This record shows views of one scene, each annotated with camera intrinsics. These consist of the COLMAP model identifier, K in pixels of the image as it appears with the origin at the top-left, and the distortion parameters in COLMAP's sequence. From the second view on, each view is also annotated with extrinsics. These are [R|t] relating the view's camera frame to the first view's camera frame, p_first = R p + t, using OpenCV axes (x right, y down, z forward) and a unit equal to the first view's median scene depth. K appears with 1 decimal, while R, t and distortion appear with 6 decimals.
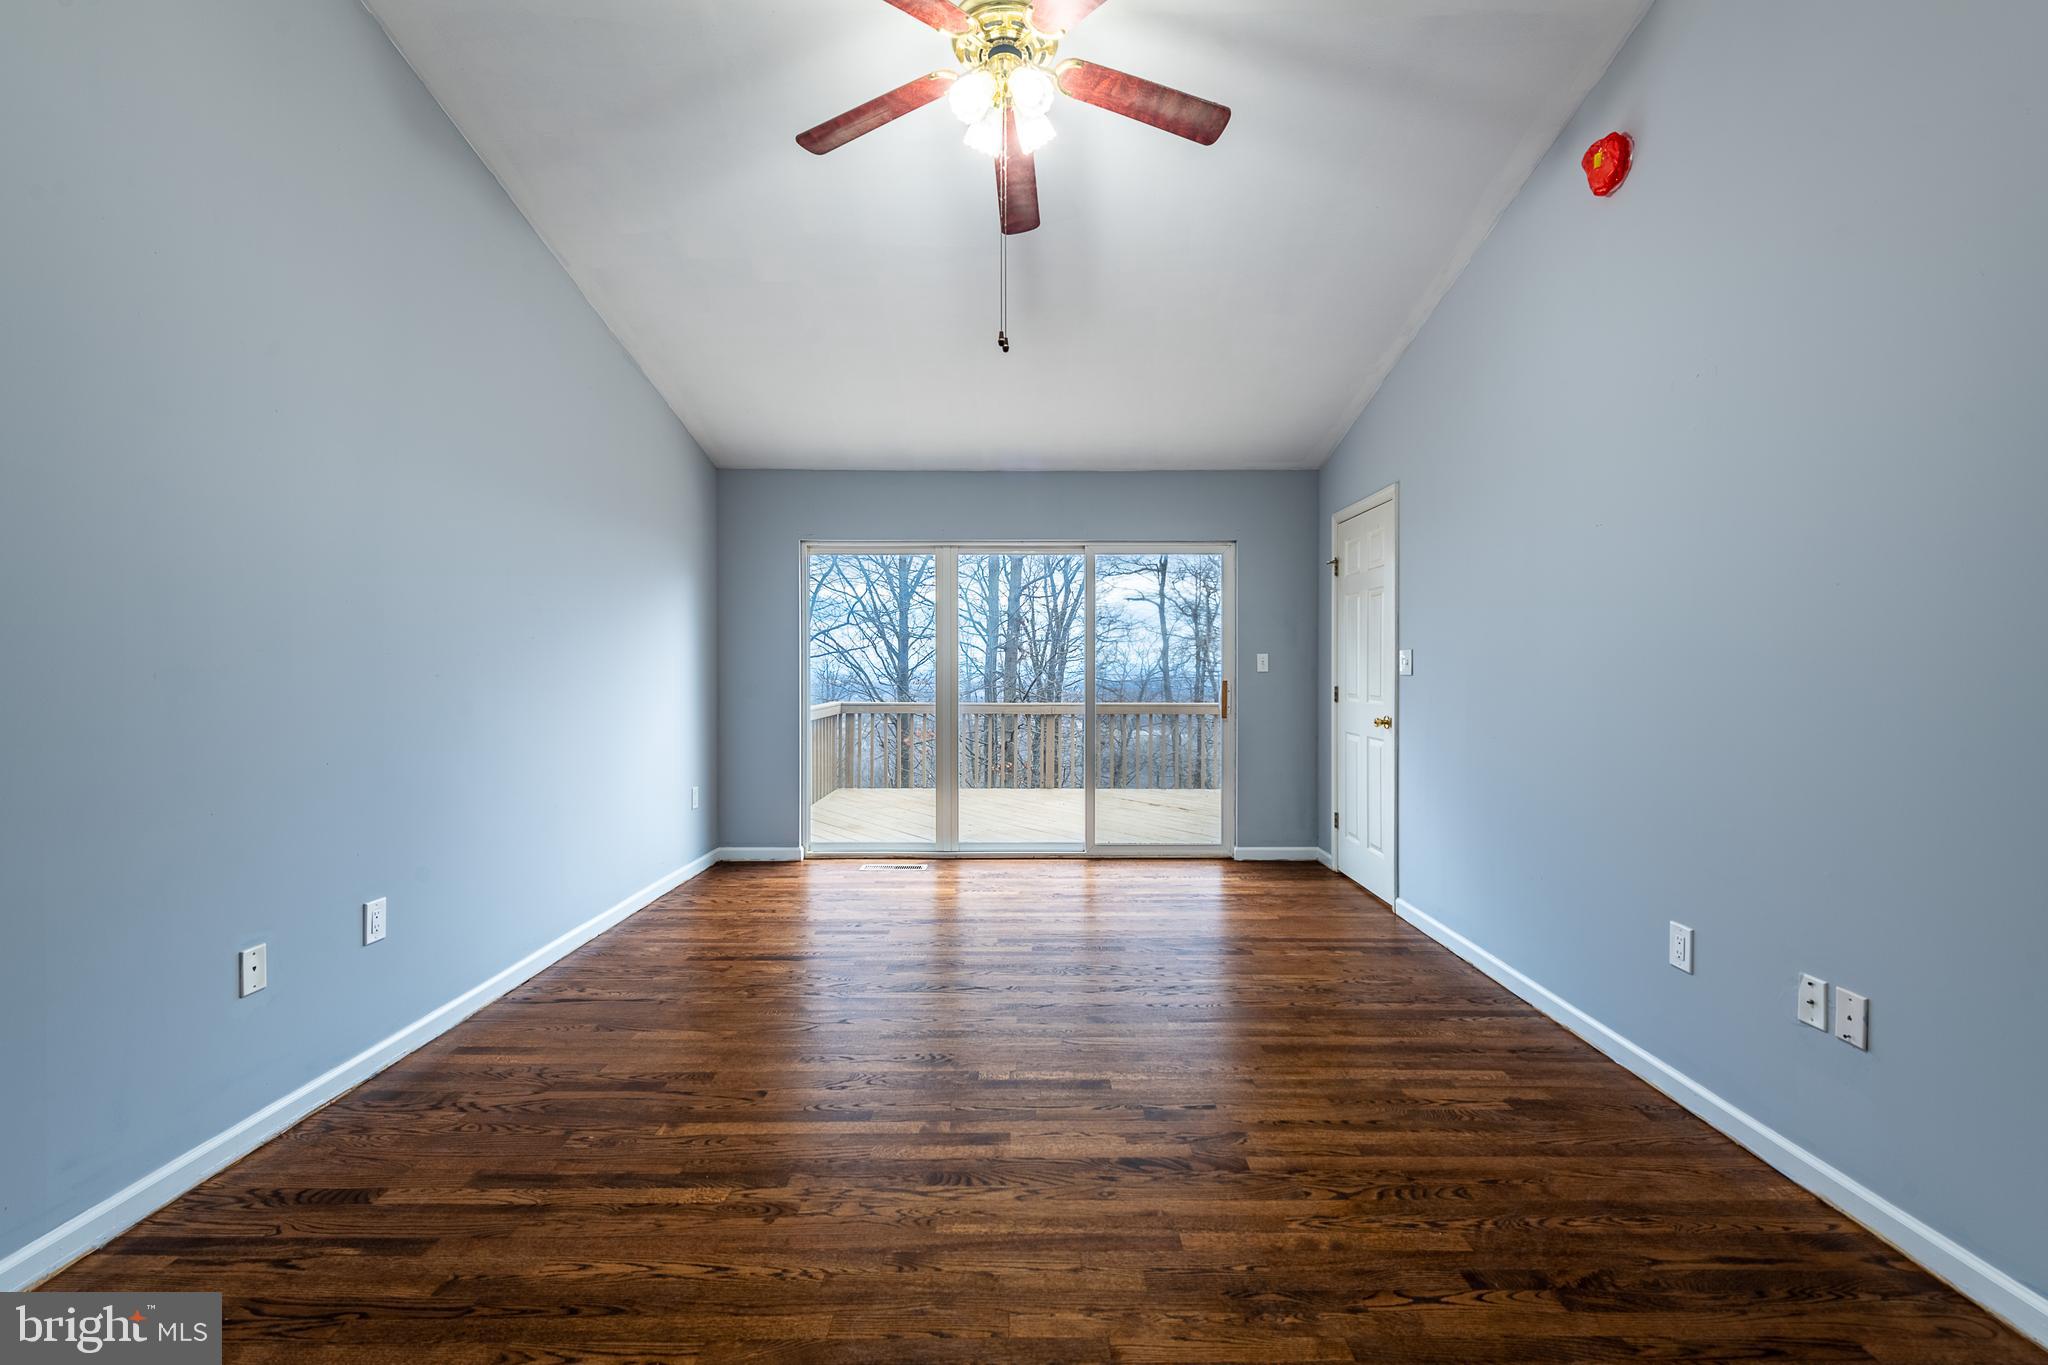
lens RADIAL K [[887.4, 0, 1041.5], [0, 887.4, 665.3], [0, 0, 1]] dist [0.002014, -0.000103]
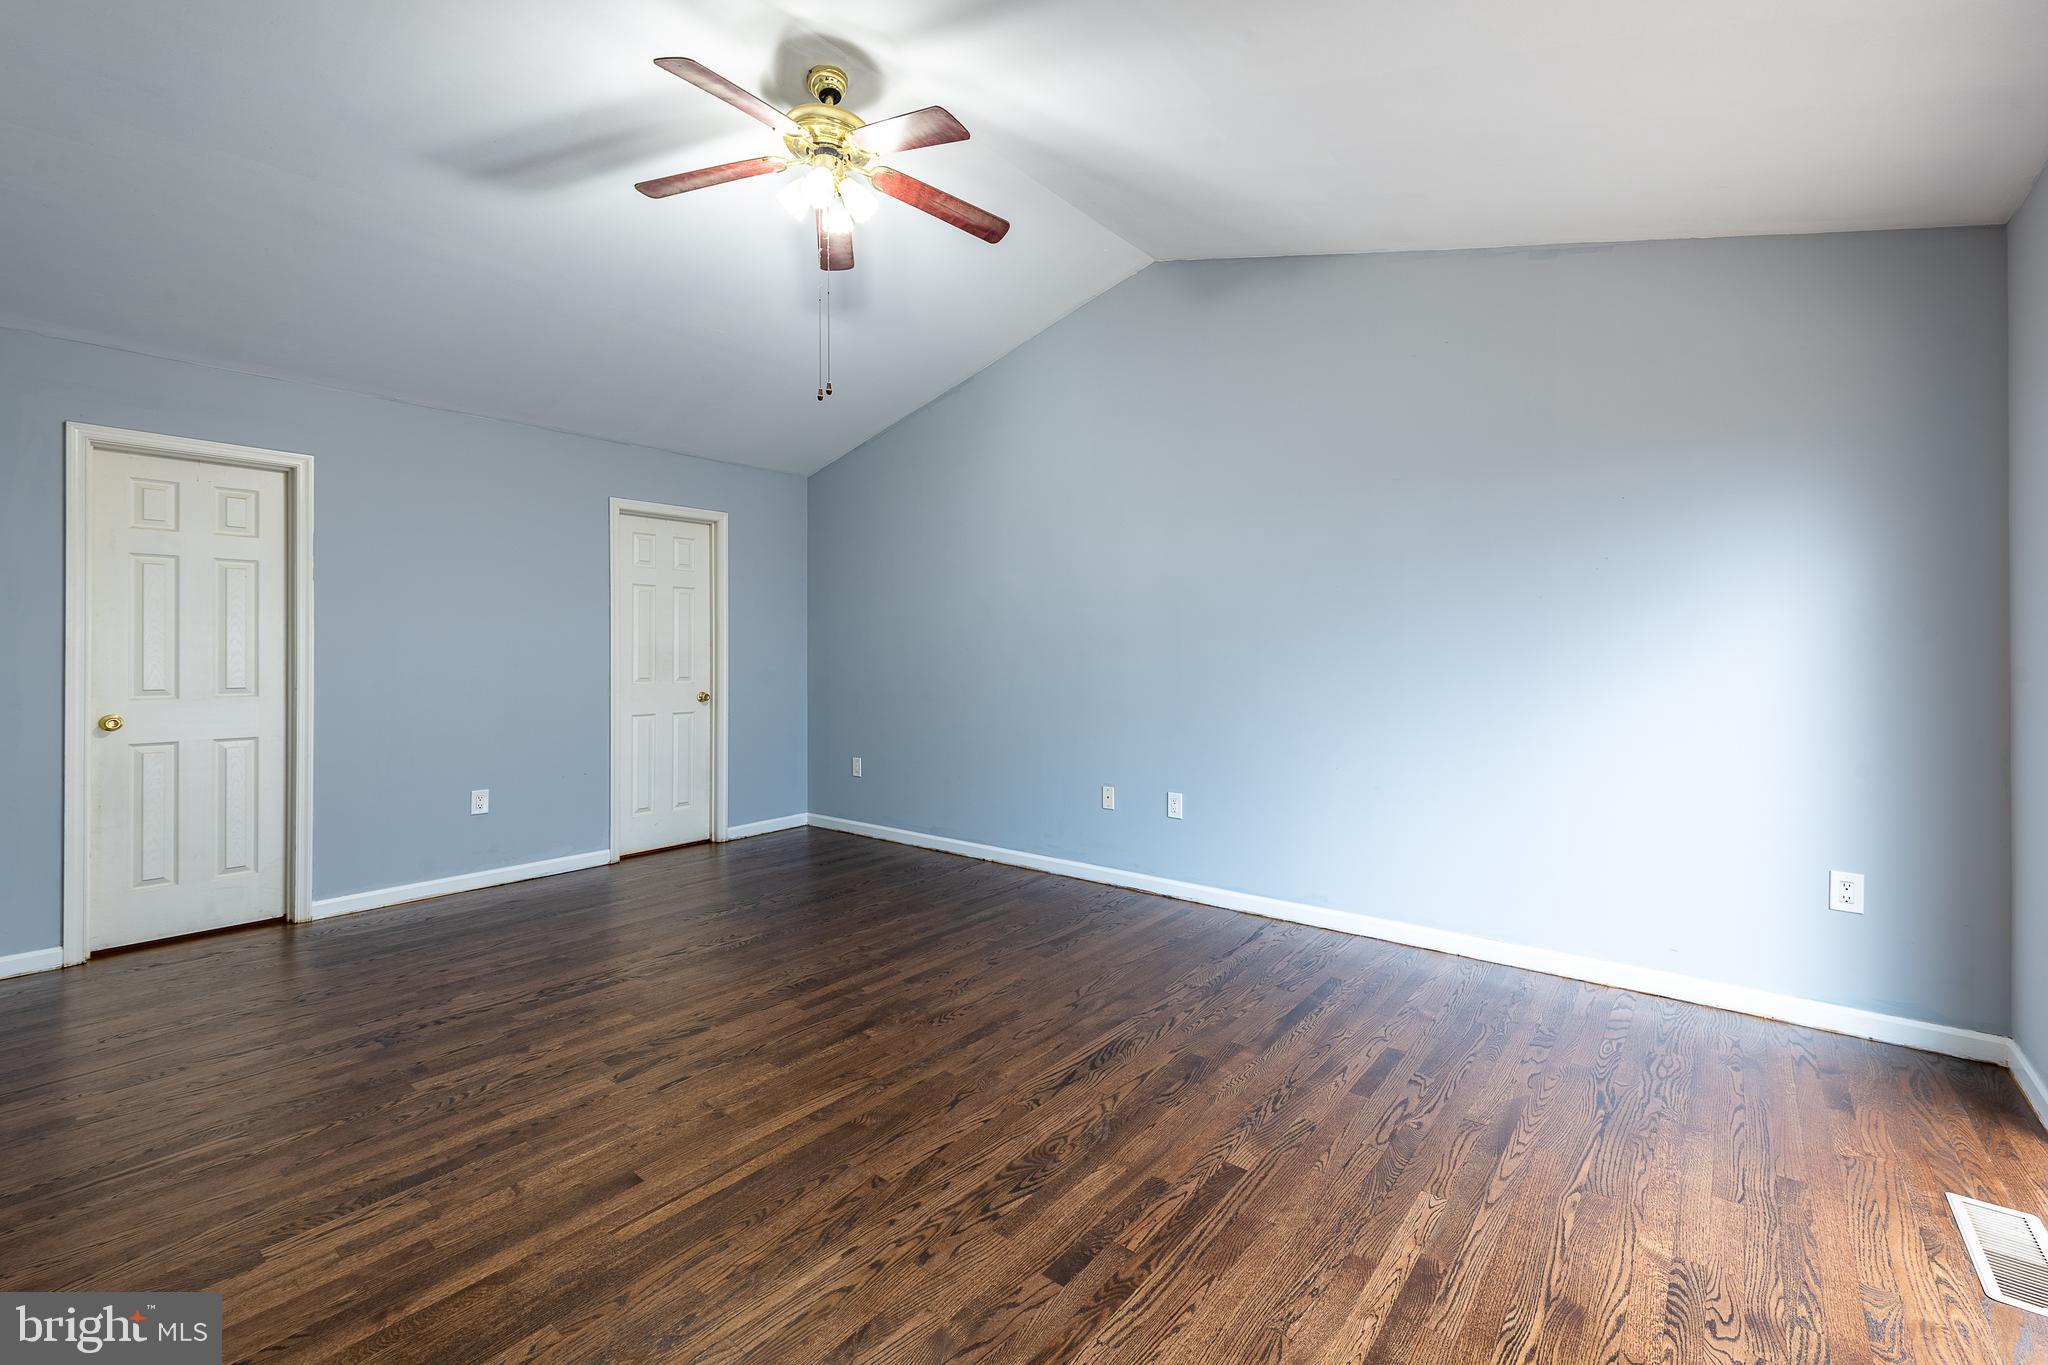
lens RADIAL K [[848.2, 0, 1070.3], [0, 848.2, 647.0], [0, 0, 1]] dist [0.000332, -0.000148]
pose [[-0.621603, -0.000474, -0.783332, 0.637446], [0.002519, 0.999993, -0.002604, -0.007012], [0.783328, -0.003592, -0.621598, 1.895565]]
